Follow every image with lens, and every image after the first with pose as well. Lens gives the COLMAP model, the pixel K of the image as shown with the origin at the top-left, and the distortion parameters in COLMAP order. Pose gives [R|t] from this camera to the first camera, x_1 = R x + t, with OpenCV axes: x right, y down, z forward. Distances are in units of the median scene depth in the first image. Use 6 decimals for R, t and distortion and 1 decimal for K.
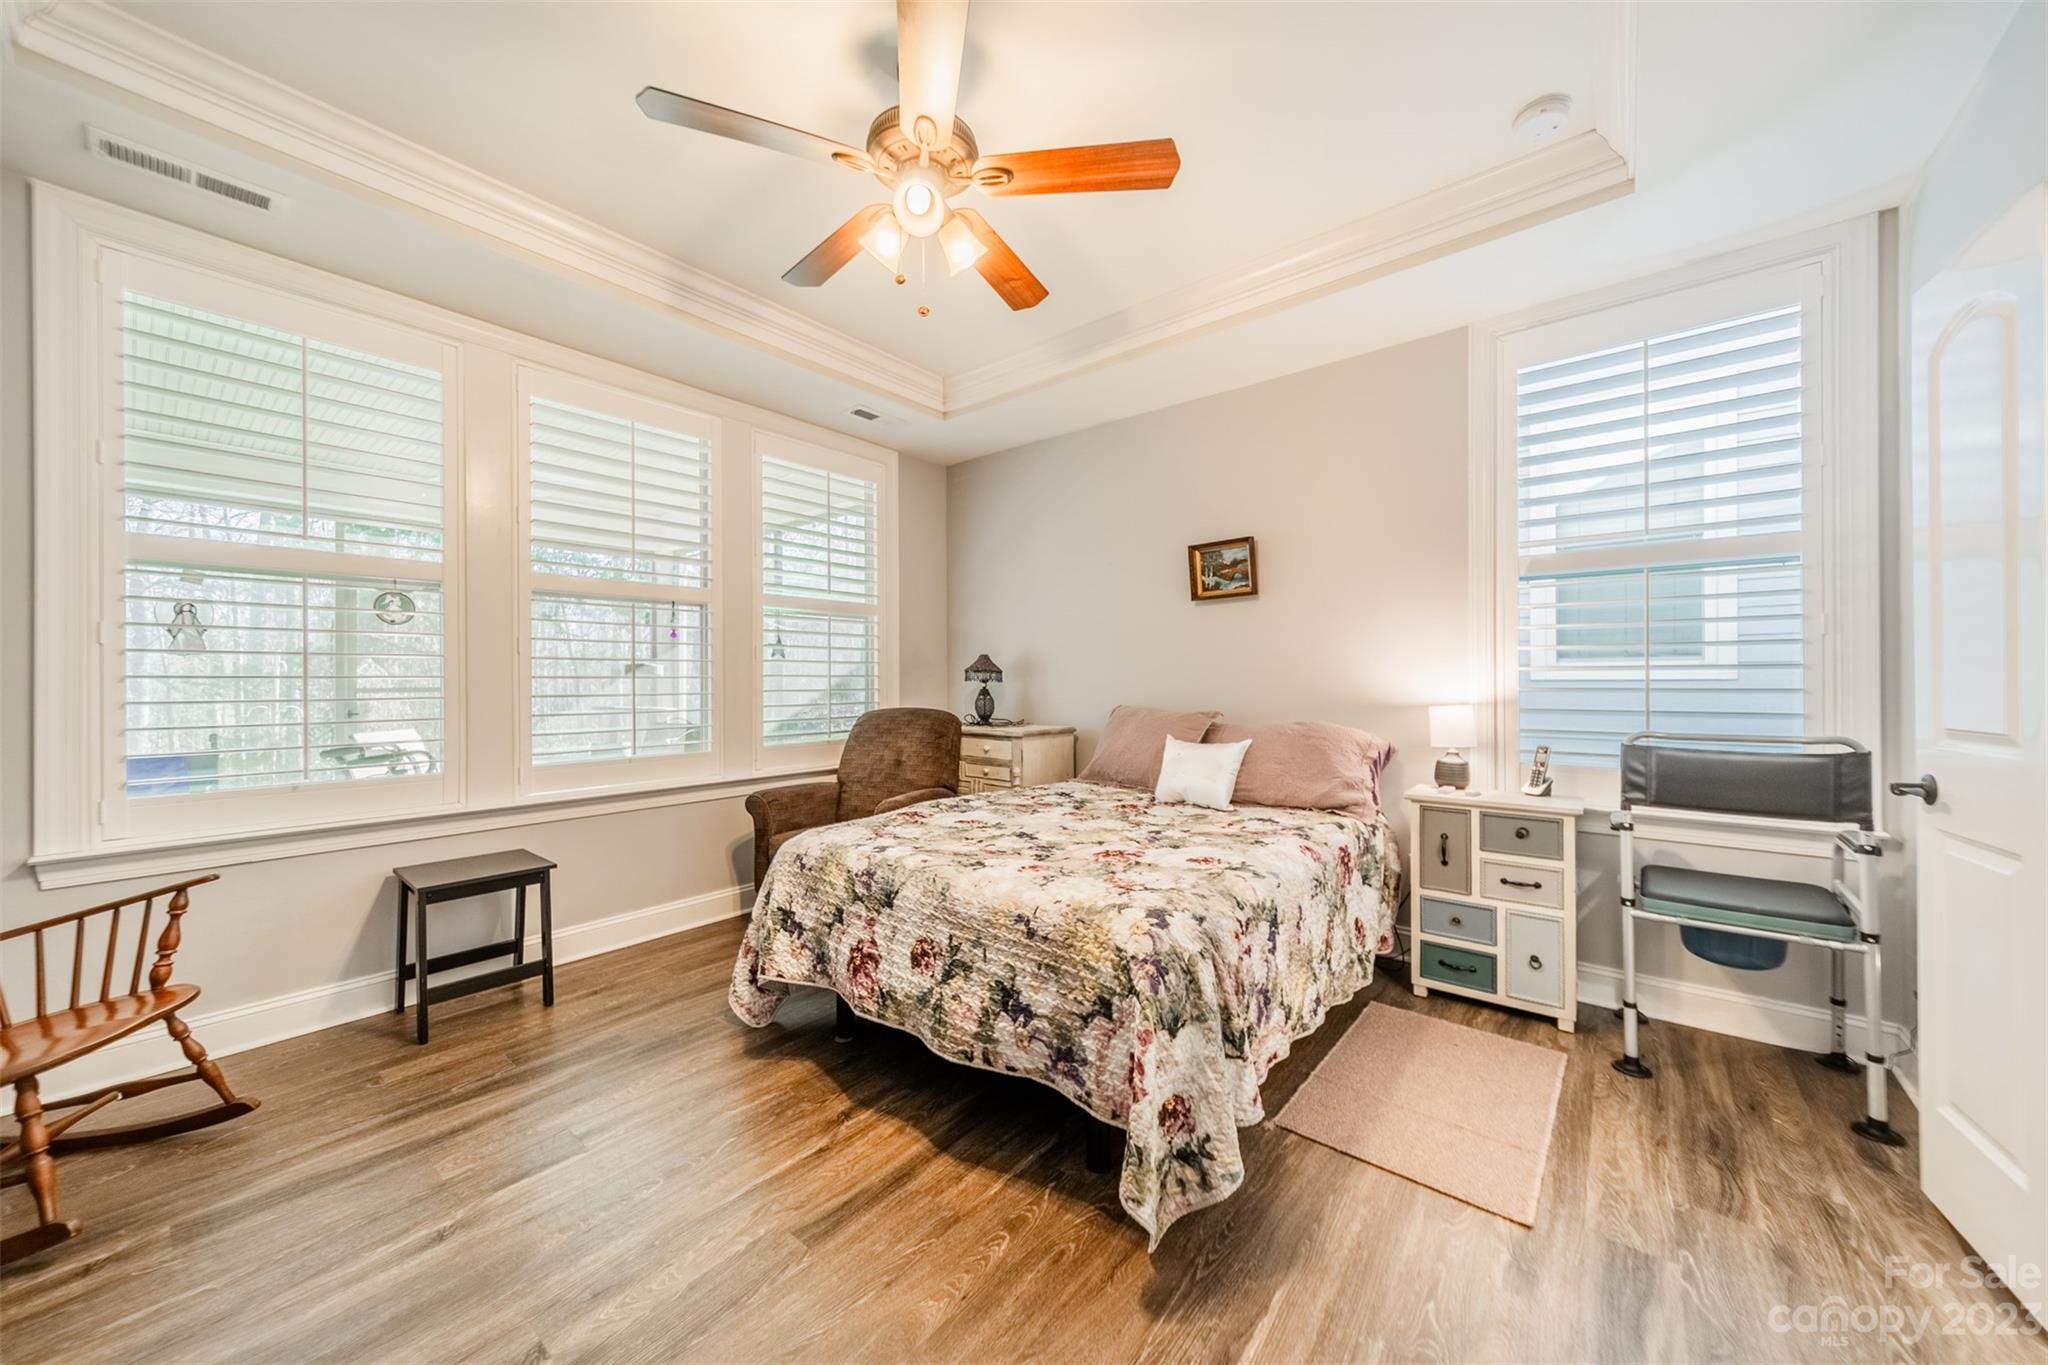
lens RADIAL K [[728.8, 0, 1029.3], [0, 728.8, 676.0], [0, 0, 1]] dist [0.007538, 0.000054]
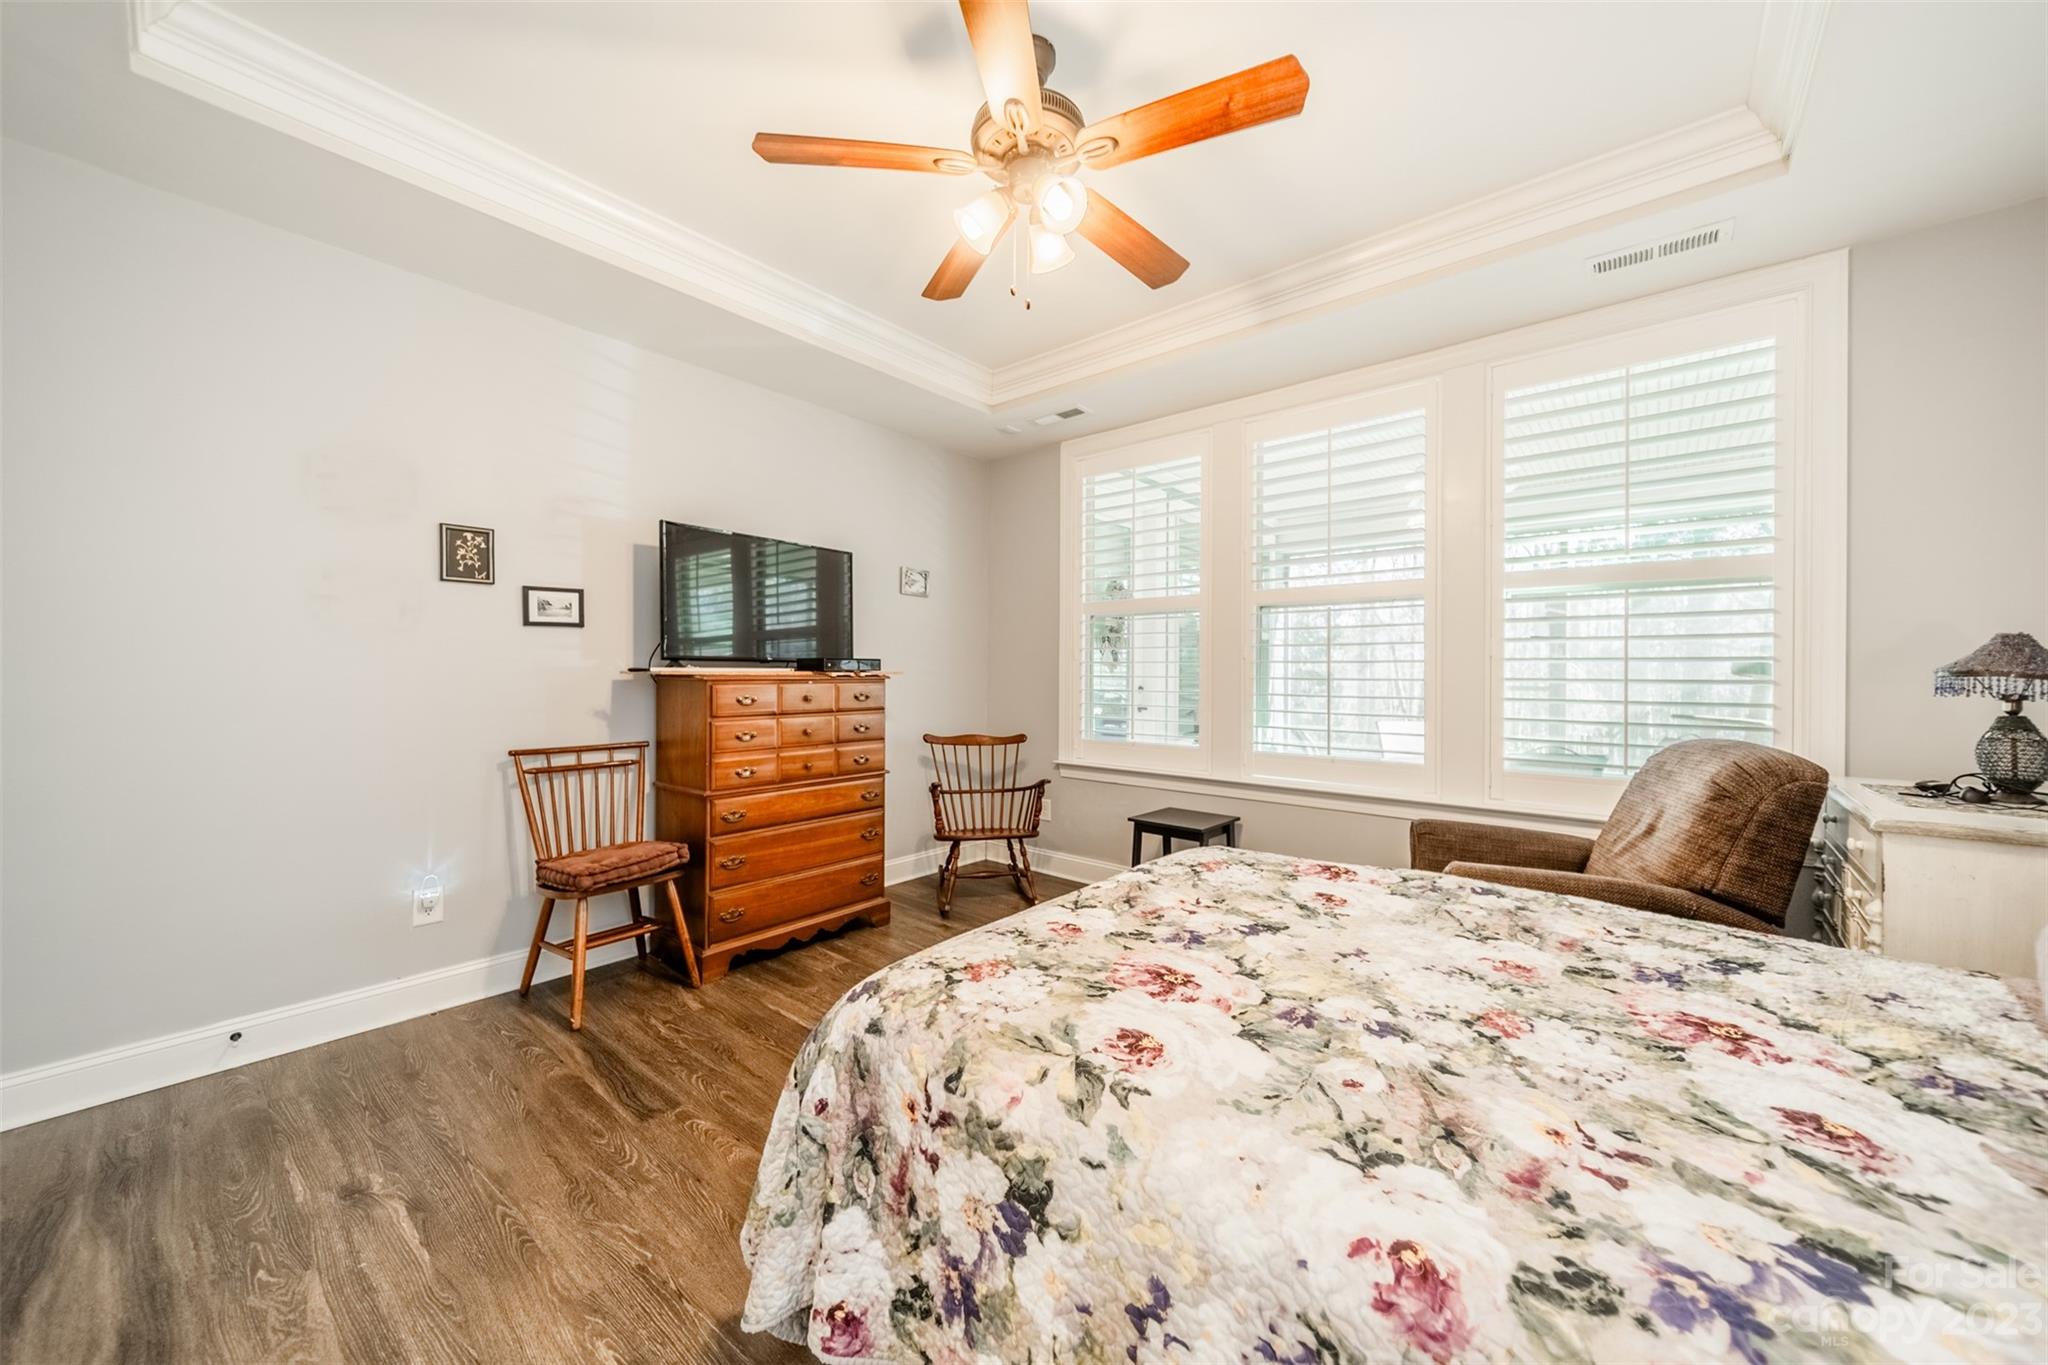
lens RADIAL K [[725.9, 0, 1026.3], [0, 725.9, 674.5], [0, 0, 1]] dist [-0.001163, -0.000009]
pose [[-0.017895, 0.000598, -0.999840, 0.730723], [-0.007304, 0.999973, 0.000729, -0.004723], [0.999813, 0.007316, -0.017890, 0.916480]]
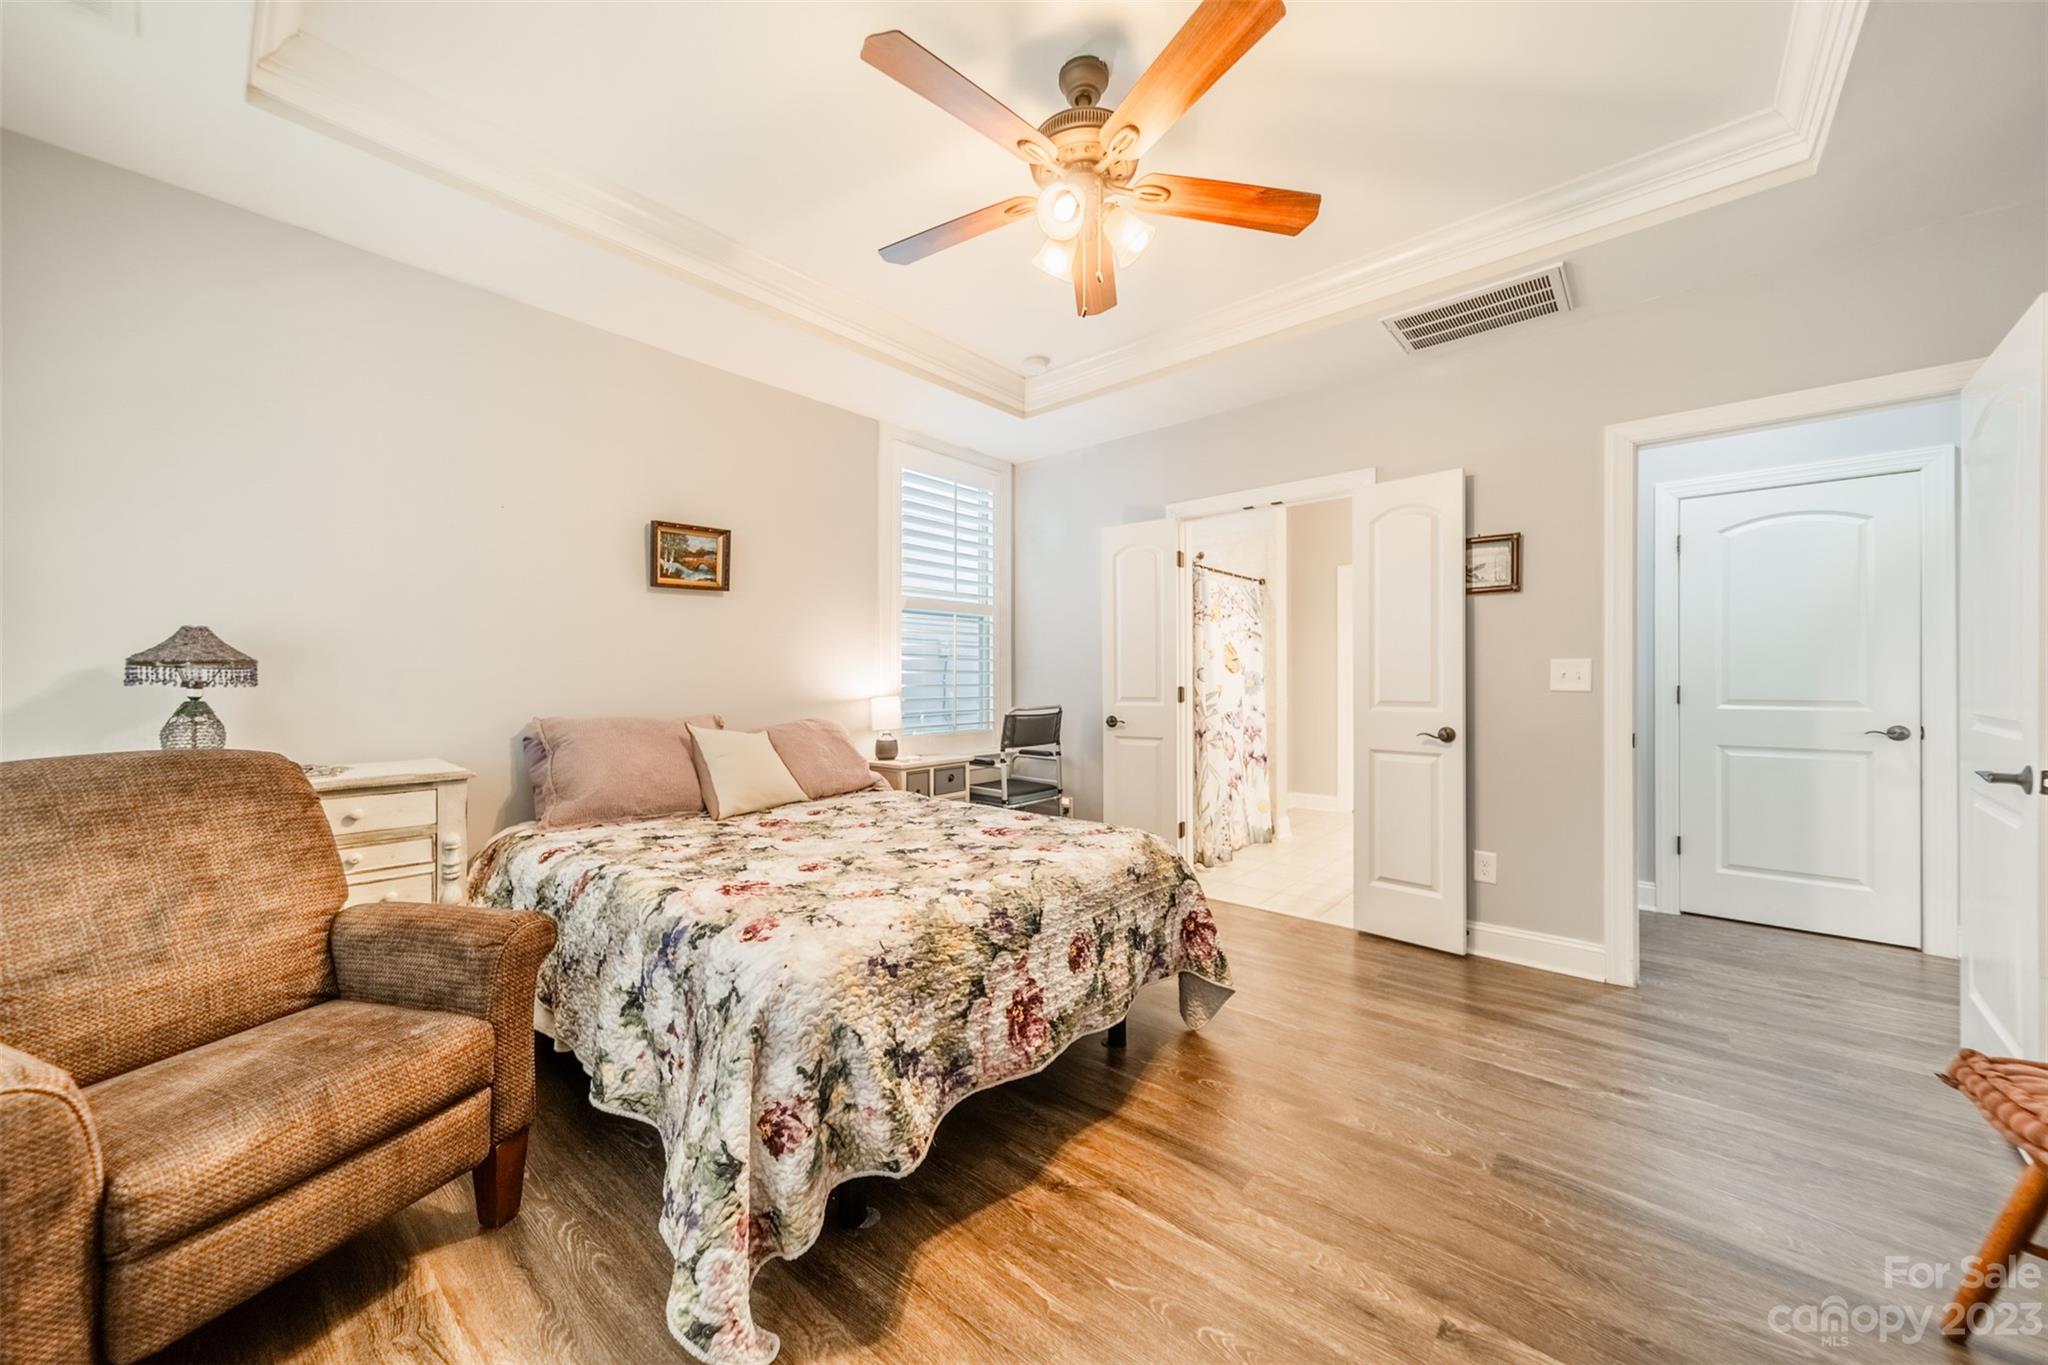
lens RADIAL K [[728.8, 0, 1029.3], [0, 728.8, 676.0], [0, 0, 1]] dist [0.007538, 0.000054]
pose [[0.024480, 0.005363, 0.999686, -1.042467], [-0.000795, 0.999985, -0.005345, 0.007050], [-0.999700, -0.000664, 0.024484, 0.947445]]
